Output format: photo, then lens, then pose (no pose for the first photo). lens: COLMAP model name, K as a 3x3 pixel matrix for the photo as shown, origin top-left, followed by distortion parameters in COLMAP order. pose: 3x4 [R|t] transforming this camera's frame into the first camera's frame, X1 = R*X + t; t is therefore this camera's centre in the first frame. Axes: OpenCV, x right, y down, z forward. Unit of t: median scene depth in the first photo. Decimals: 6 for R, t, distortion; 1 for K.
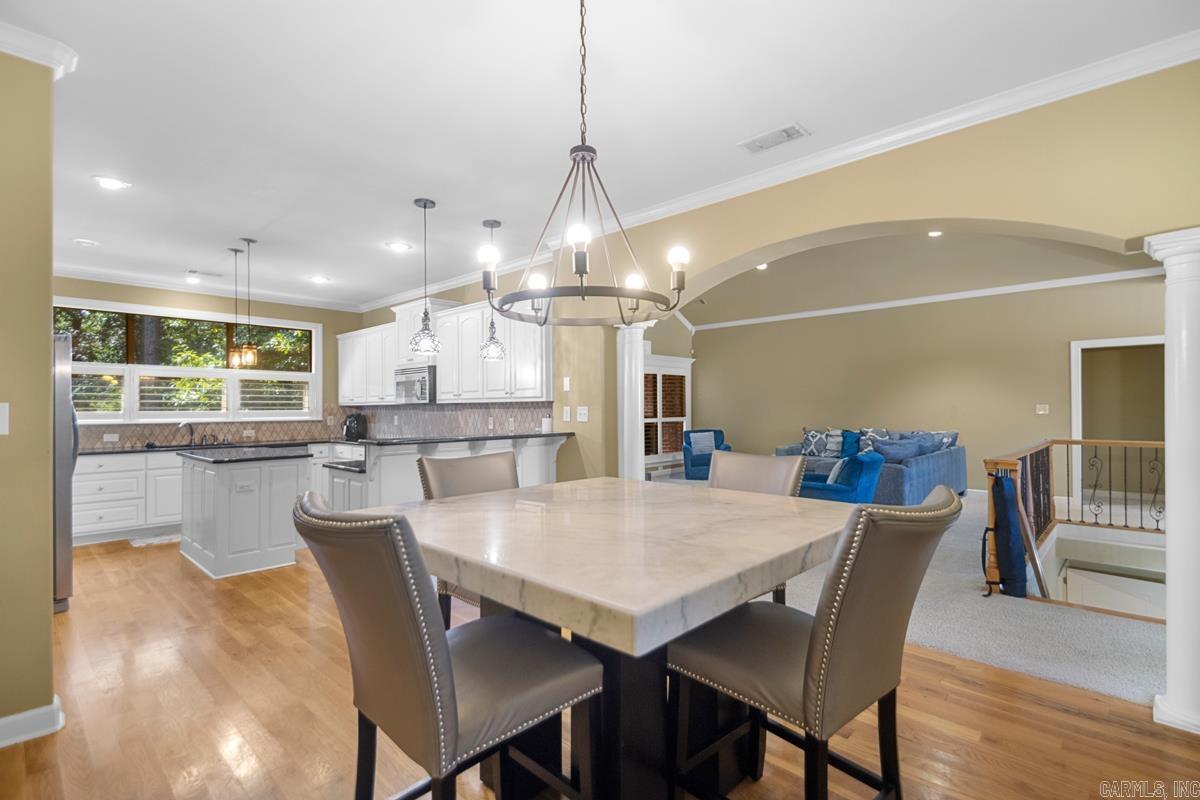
lens RADIAL K [[550.1, 0, 620.5], [0, 550.1, 416.6], [0, 0, 1]] dist [0.042523, -0.016674]
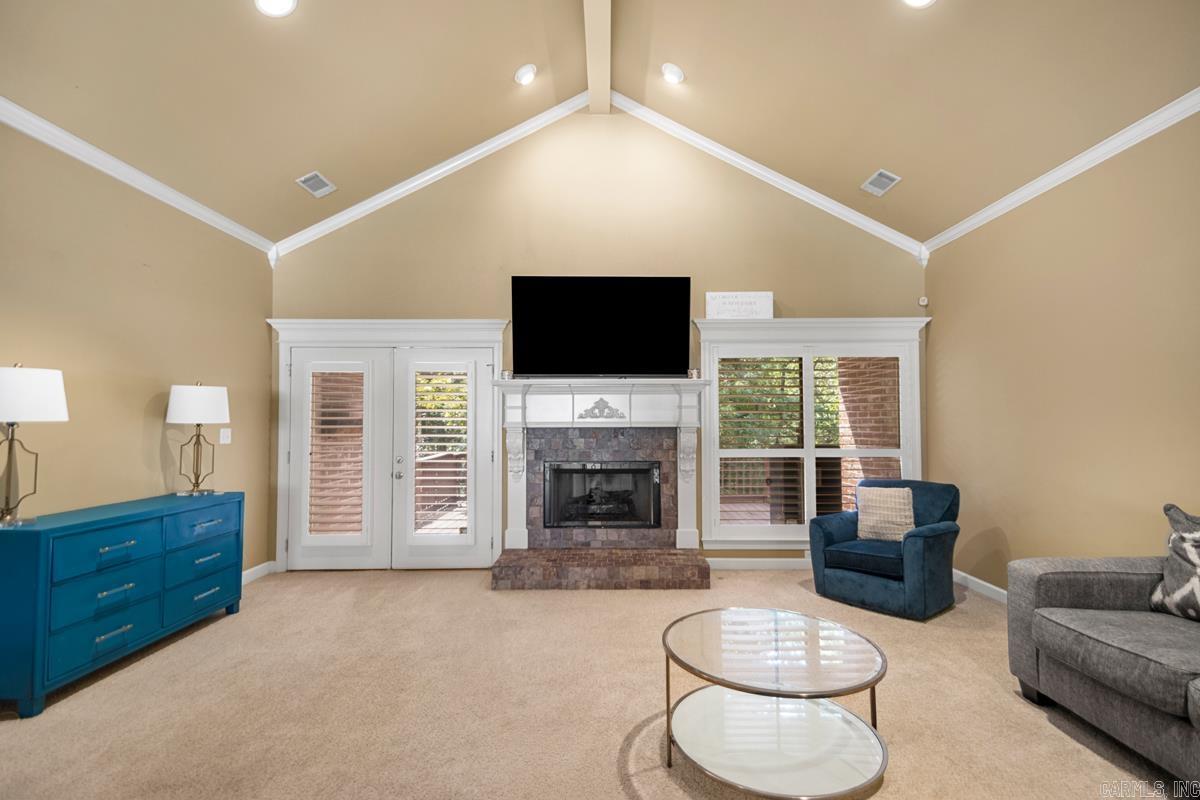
lens RADIAL K [[564.6, 0, 611.9], [0, 564.6, 408.0], [0, 0, 1]] dist [0.032924, -0.018143]
pose [[0.670687, -0.015036, -0.741588, 0.328920], [-0.016835, 0.999228, -0.035485, -0.012385], [0.741549, 0.036284, 0.669916, 0.557738]]
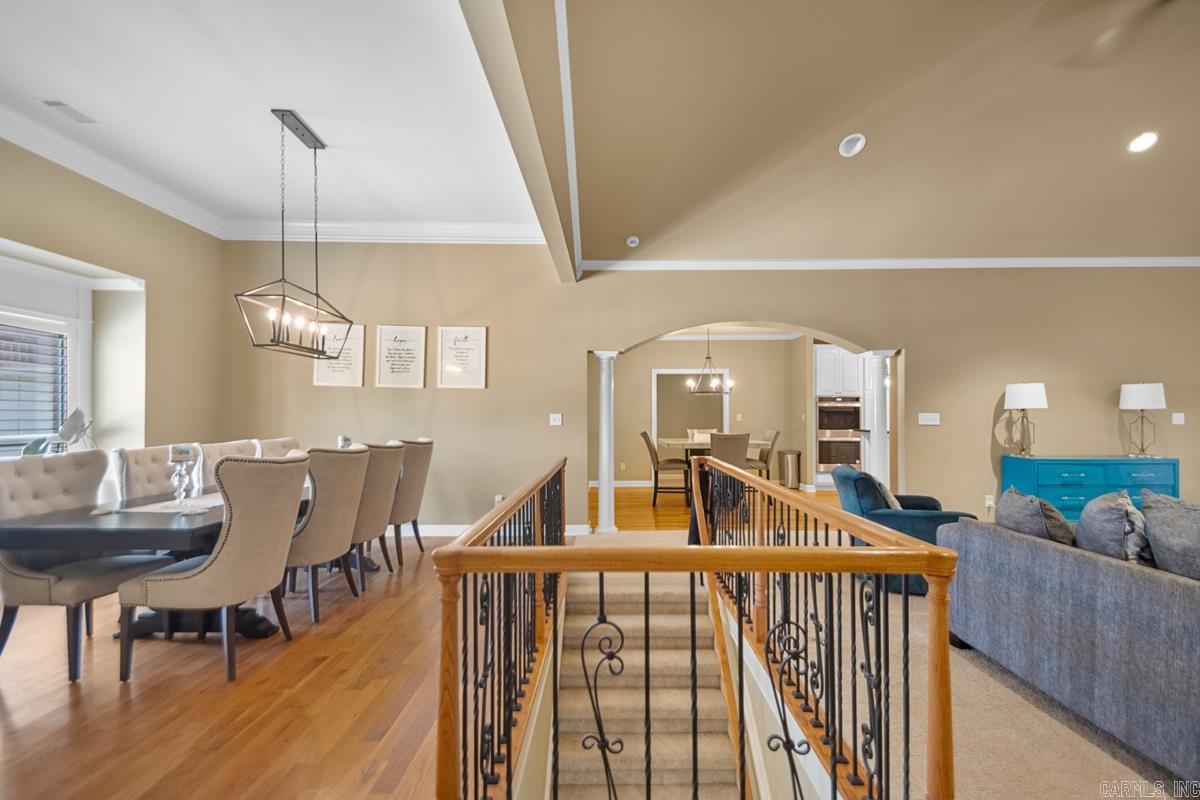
lens RADIAL K [[562.1, 0, 598.9], [0, 562.1, 407.1], [0, 0, 1]] dist [0.032811, -0.017676]
pose [[-0.753455, -0.004263, -0.657486, 0.640848], [-0.008717, 0.999956, 0.003505, -0.010183], [0.657442, 0.008372, -0.753459, 0.682602]]
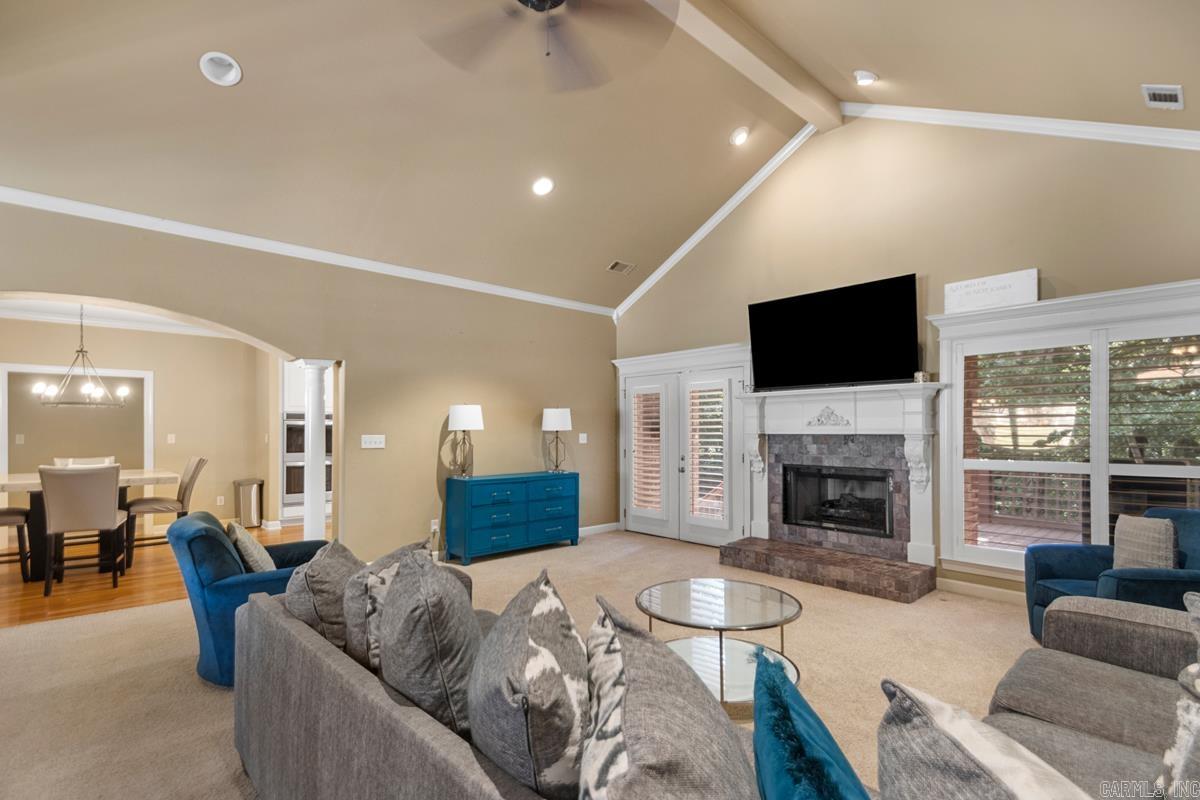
lens RADIAL K [[576.5, 0, 600.2], [0, 576.5, 427.9], [0, 0, 1]] dist [0.039569, -0.019306]
pose [[-0.108503, 0.000884, -0.994096, 0.506166], [-0.017199, 0.999848, 0.002767, -0.016547], [0.993947, 0.017397, -0.108471, 0.730486]]
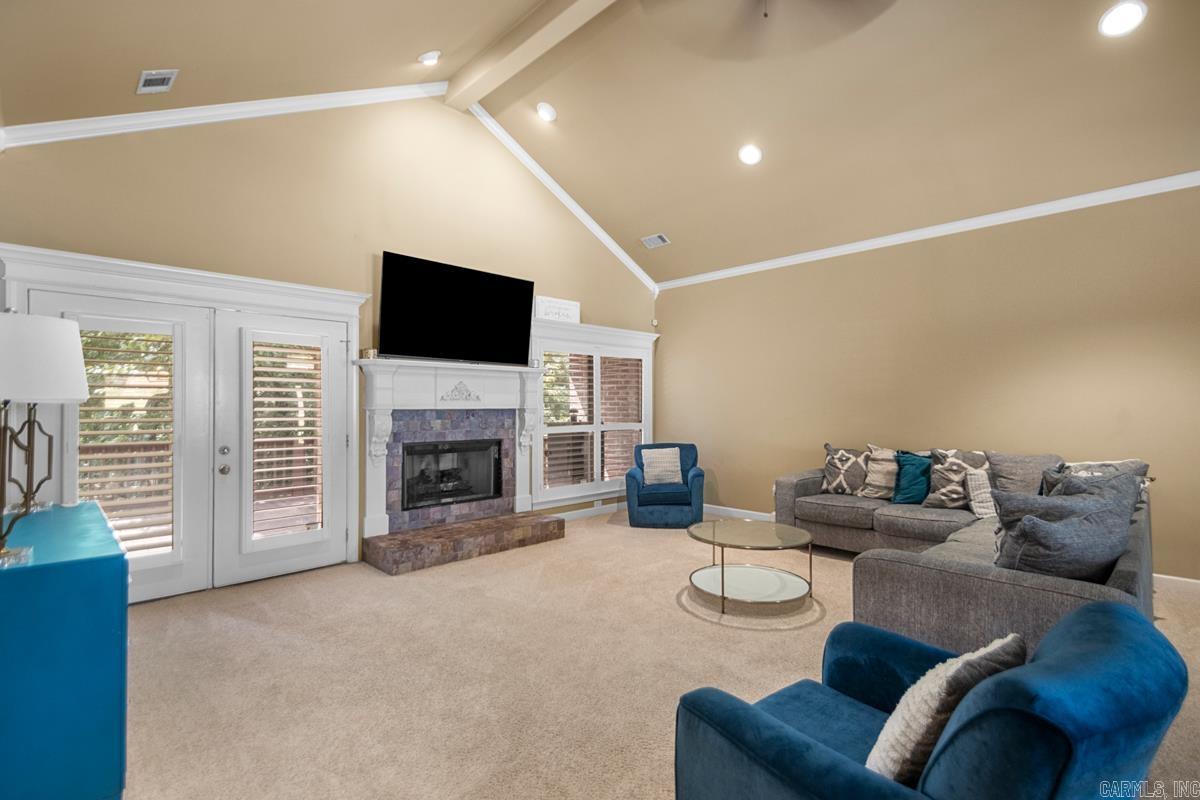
lens RADIAL K [[562.1, 0, 621.9], [0, 562.1, 403.8], [0, 0, 1]] dist [0.035196, -0.016918]
pose [[0.999151, 0.004934, -0.040900, 0.130158], [-0.005859, 0.999729, -0.022521, -0.006893], [0.040778, 0.022741, 0.998909, 0.365921]]
